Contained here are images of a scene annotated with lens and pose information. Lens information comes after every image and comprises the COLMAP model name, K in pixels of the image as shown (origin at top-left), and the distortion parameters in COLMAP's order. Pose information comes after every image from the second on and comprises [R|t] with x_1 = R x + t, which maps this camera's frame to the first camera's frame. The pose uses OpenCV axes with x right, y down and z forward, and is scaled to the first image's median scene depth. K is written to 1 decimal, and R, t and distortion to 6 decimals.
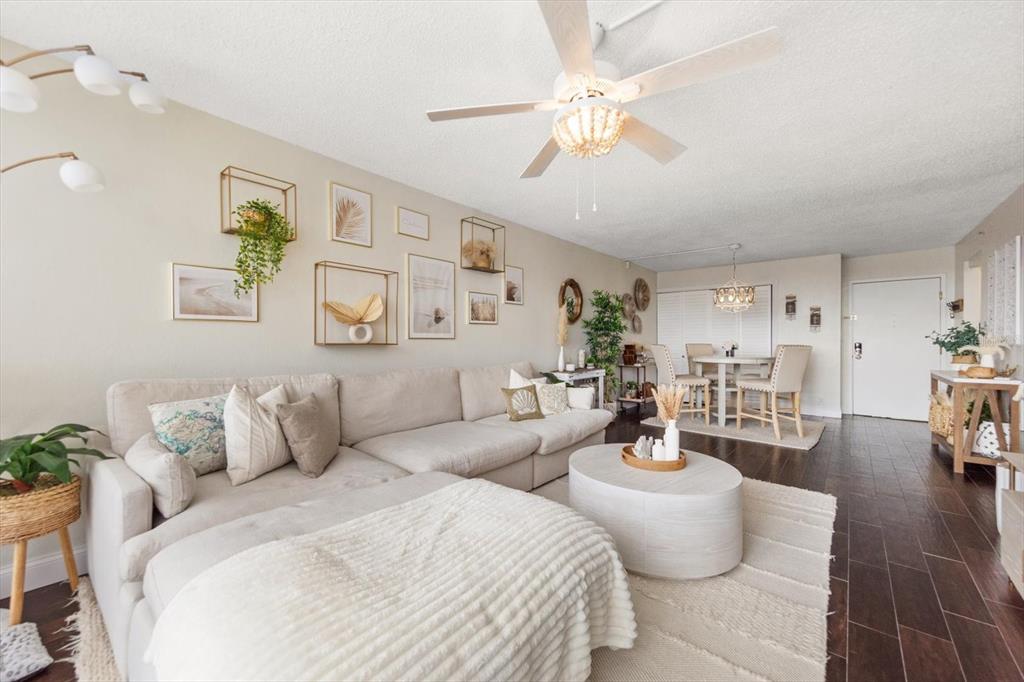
lens RADIAL K [[402.7, 0, 501.4], [0, 402.7, 342.3], [0, 0, 1]] dist [0.001848, -0.000042]
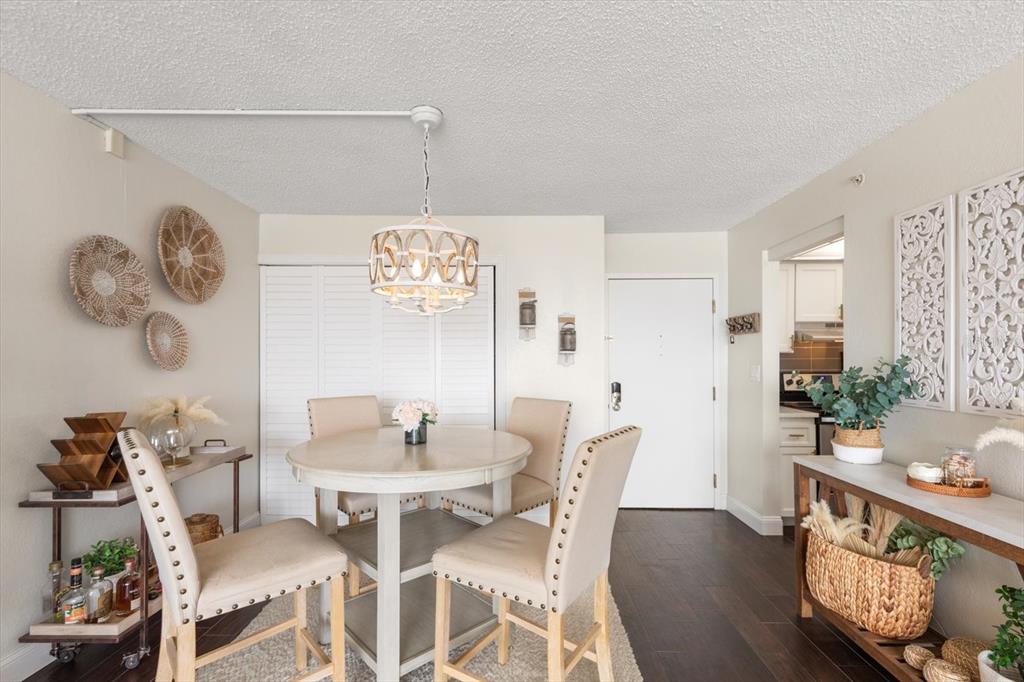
lens RADIAL K [[474.2, 0, 514.5], [0, 474.2, 351.2], [0, 0, 1]] dist [0.011391, -0.000398]
pose [[0.760058, 0.006647, 0.649821, 0.334770], [0.002539, 0.999910, -0.013198, -0.034612], [-0.649850, 0.011681, 0.759973, 0.580064]]
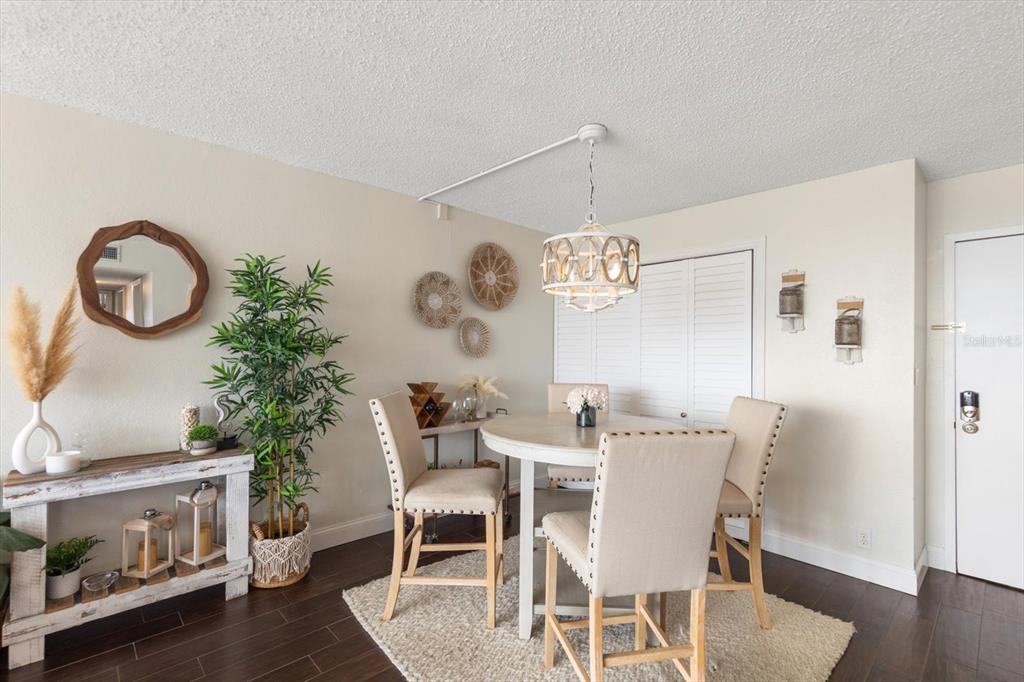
lens RADIAL K [[474.2, 0, 519.9], [0, 474.2, 341.5], [0, 0, 1]] dist [0.011391, -0.000398]
pose [[0.995705, 0.010068, -0.092034, 0.492593], [-0.012103, 0.999694, -0.021575, -0.032170], [0.091788, 0.022596, 0.995522, 0.495803]]
